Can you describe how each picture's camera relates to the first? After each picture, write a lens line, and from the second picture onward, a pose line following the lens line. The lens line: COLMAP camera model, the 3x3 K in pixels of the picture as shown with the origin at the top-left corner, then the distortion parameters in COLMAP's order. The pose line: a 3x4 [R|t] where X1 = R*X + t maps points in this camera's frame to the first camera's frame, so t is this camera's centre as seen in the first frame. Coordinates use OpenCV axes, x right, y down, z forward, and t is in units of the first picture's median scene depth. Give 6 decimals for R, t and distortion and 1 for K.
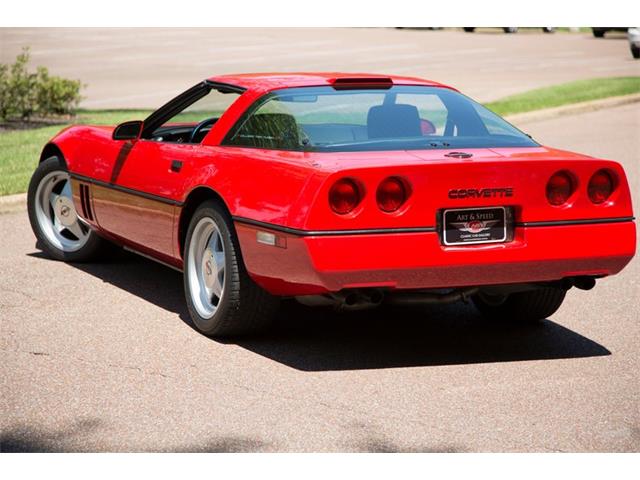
lens RADIAL K [[1818.8, 0, 320.0], [0, 1818.8, 240.0], [0, 0, 1]] dist [0.647553, -0.166925]
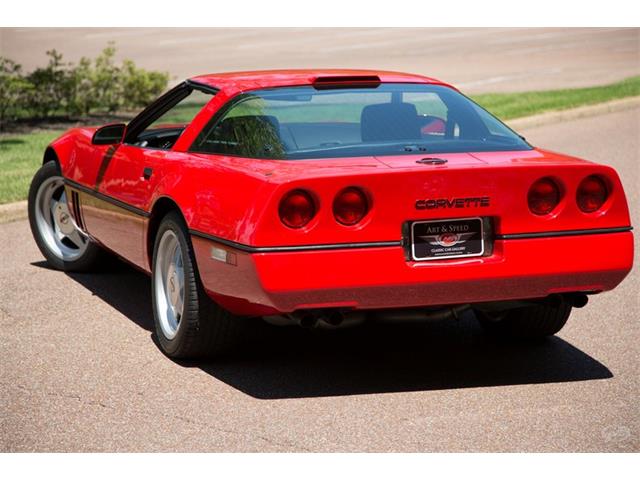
lens RADIAL K [[1818.8, 0, 320.0], [0, 1818.8, 240.0], [0, 0, 1]] dist [0.647553, -0.166925]
pose [[0.995997, -0.006838, -0.089129, 0.101645], [0.007696, 0.999927, 0.009286, -0.016027], [0.089059, -0.009935, 0.995977, 0.085994]]
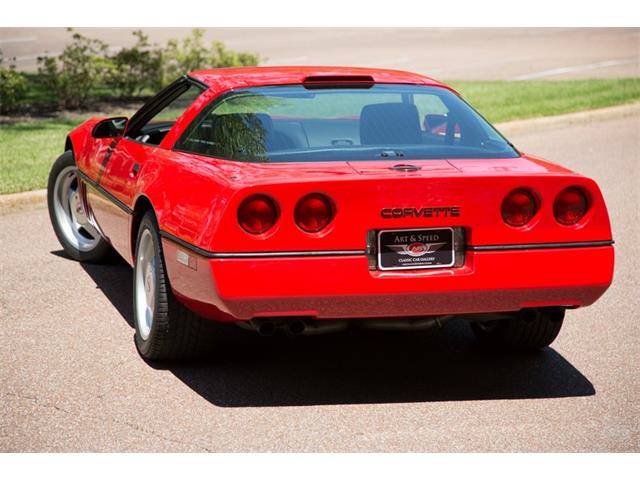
lens RADIAL K [[1818.8, 0, 320.0], [0, 1818.8, 240.0], [0, 0, 1]] dist [0.647553, -0.166925]
pose [[0.985544, 0.023617, -0.167763, 0.185620], [-0.019890, 0.999517, 0.023861, -0.031946], [0.168246, -0.020179, 0.985538, 0.118331]]
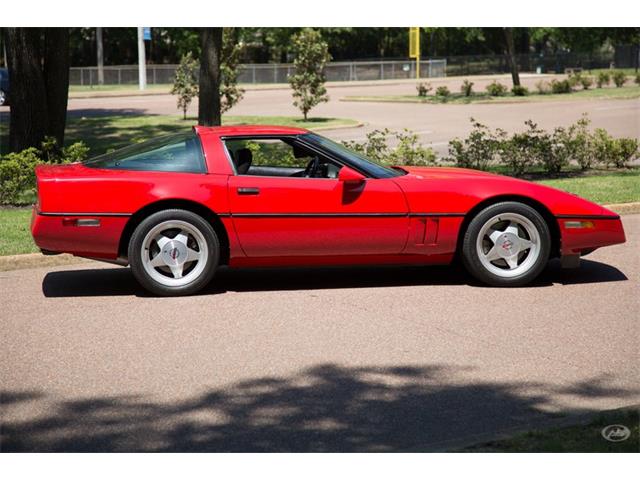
lens RADIAL K [[1818.8, 0, 320.0], [0, 1818.8, 240.0], [0, 0, 1]] dist [0.647553, -0.166925]
pose [[0.903432, 0.017543, -0.428373, 0.550000], [-0.036390, 0.998695, -0.035847, 0.080952], [0.427185, 0.047974, 0.902891, -0.473625]]
